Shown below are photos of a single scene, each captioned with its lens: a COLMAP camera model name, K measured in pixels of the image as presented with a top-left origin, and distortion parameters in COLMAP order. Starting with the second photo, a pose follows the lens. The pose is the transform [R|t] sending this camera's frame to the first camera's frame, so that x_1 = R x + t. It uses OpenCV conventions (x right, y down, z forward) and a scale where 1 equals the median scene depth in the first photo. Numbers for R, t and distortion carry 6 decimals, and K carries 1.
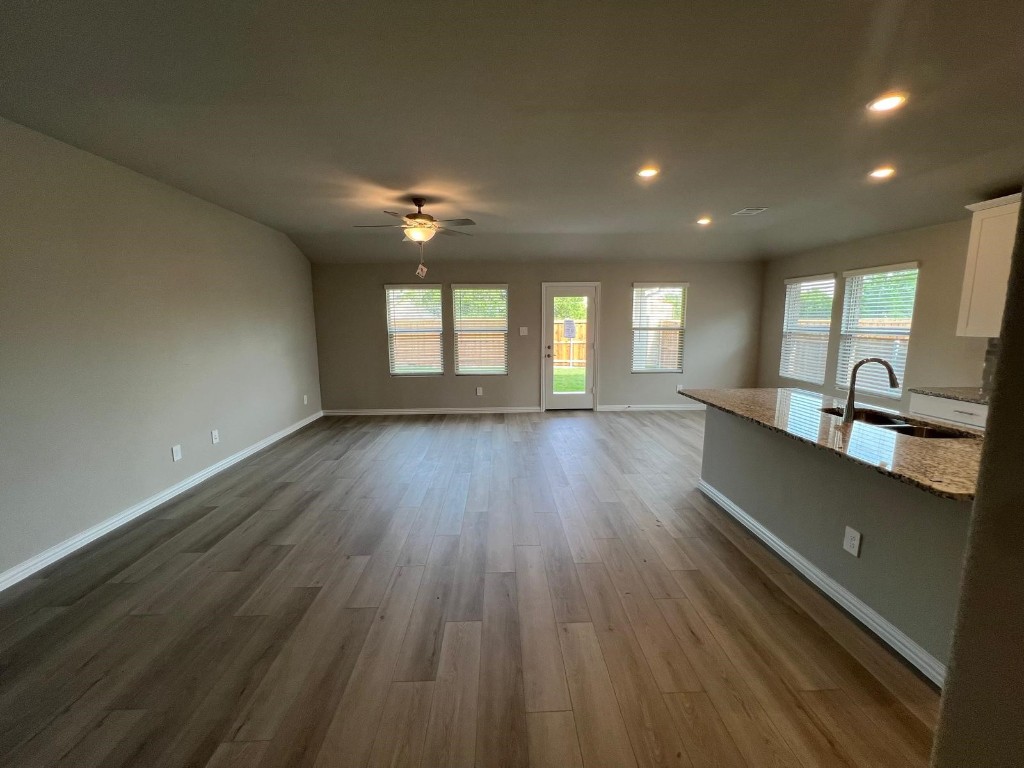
lens RADIAL K [[411.2, 0, 510.6], [0, 411.2, 377.7], [0, 0, 1]] dist [-0.004709, 0.000414]
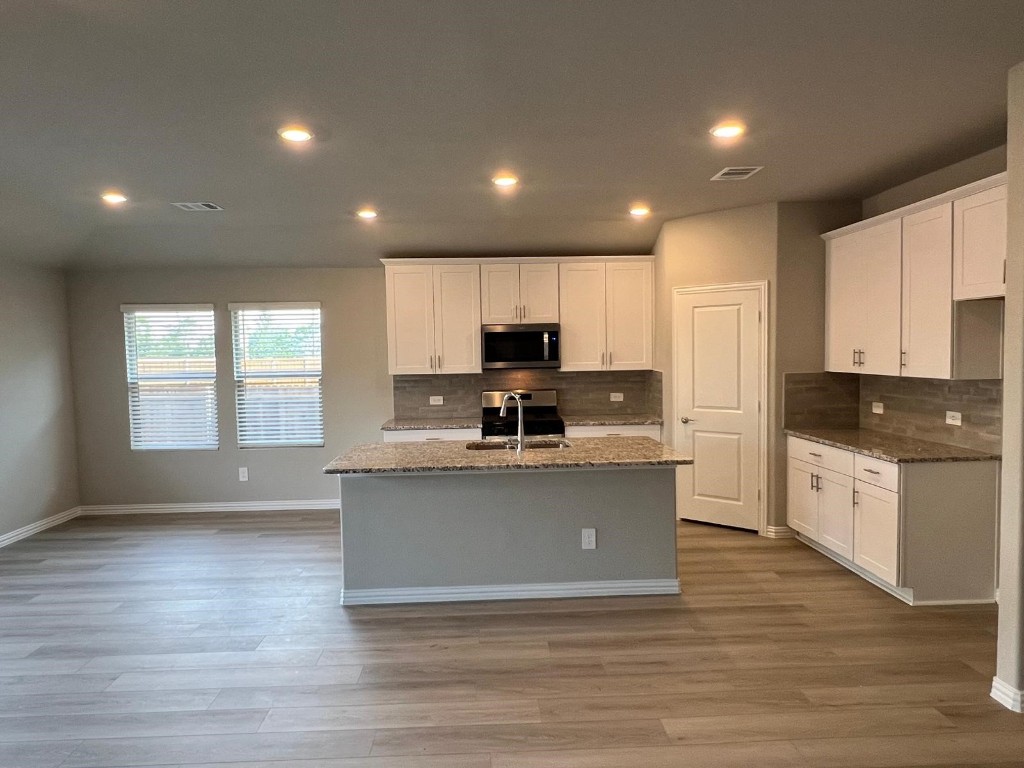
lens RADIAL K [[644.1, 0, 504.1], [0, 644.1, 387.4], [0, 0, 1]] dist [-0.001549, -0.002613]
pose [[-0.006723, -0.051629, 0.998644, -0.901328], [0.159092, 0.985891, 0.052041, -0.157709], [-0.987241, 0.159226, 0.001585, 1.012156]]
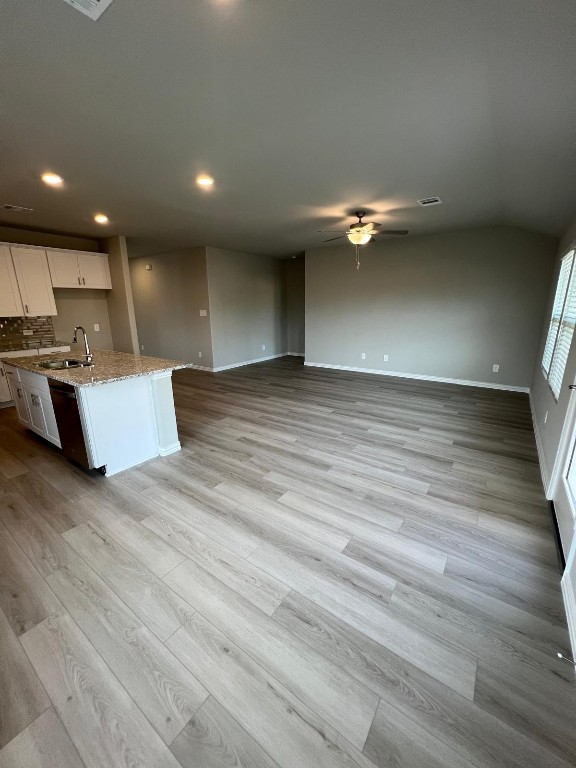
lens RADIAL K [[308.4, 0, 285.4], [0, 308.4, 384.7], [0, 0, 1]] dist [-0.004709, 0.000414]
pose [[-0.612124, 0.213734, -0.761329, 1.363092], [-0.097345, 0.935089, 0.340783, -0.359336], [0.784747, 0.282713, -0.551584, 2.514299]]
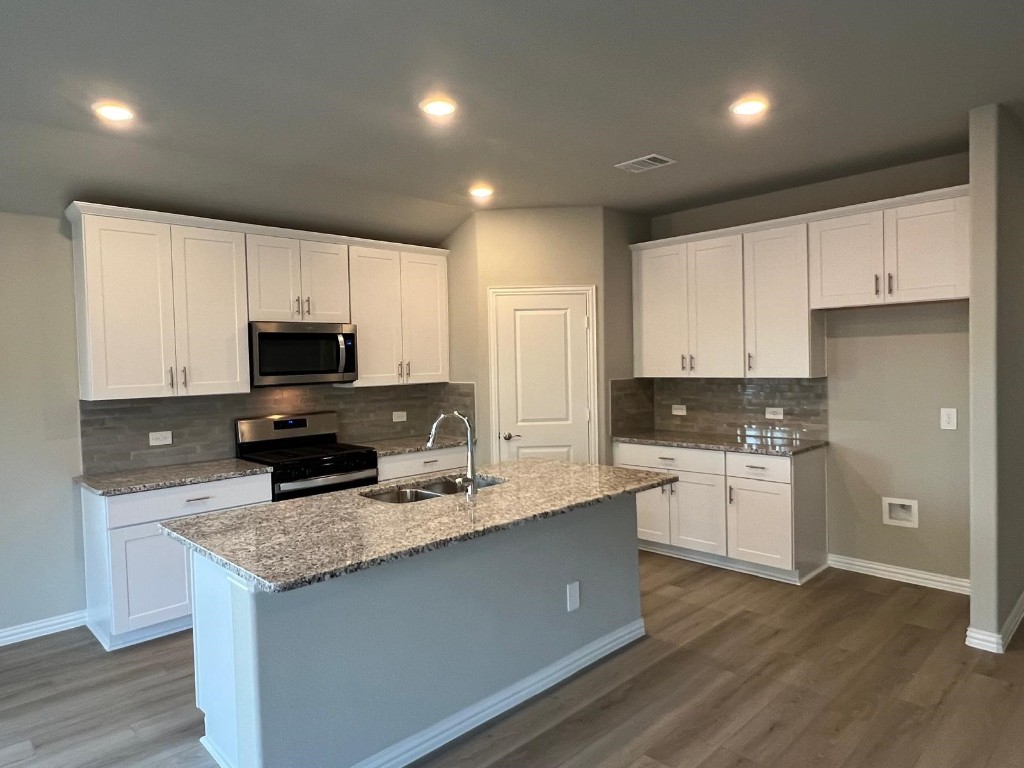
lens RADIAL K [[644.1, 0, 507.2], [0, 644.1, 383.2], [0, 0, 1]] dist [-0.001549, -0.002613]
pose [[-0.672783, -0.002728, 0.739835, -0.126094], [0.132943, 0.983271, 0.124520, -0.240602], [-0.727797, 0.182131, -0.661165, 1.714272]]
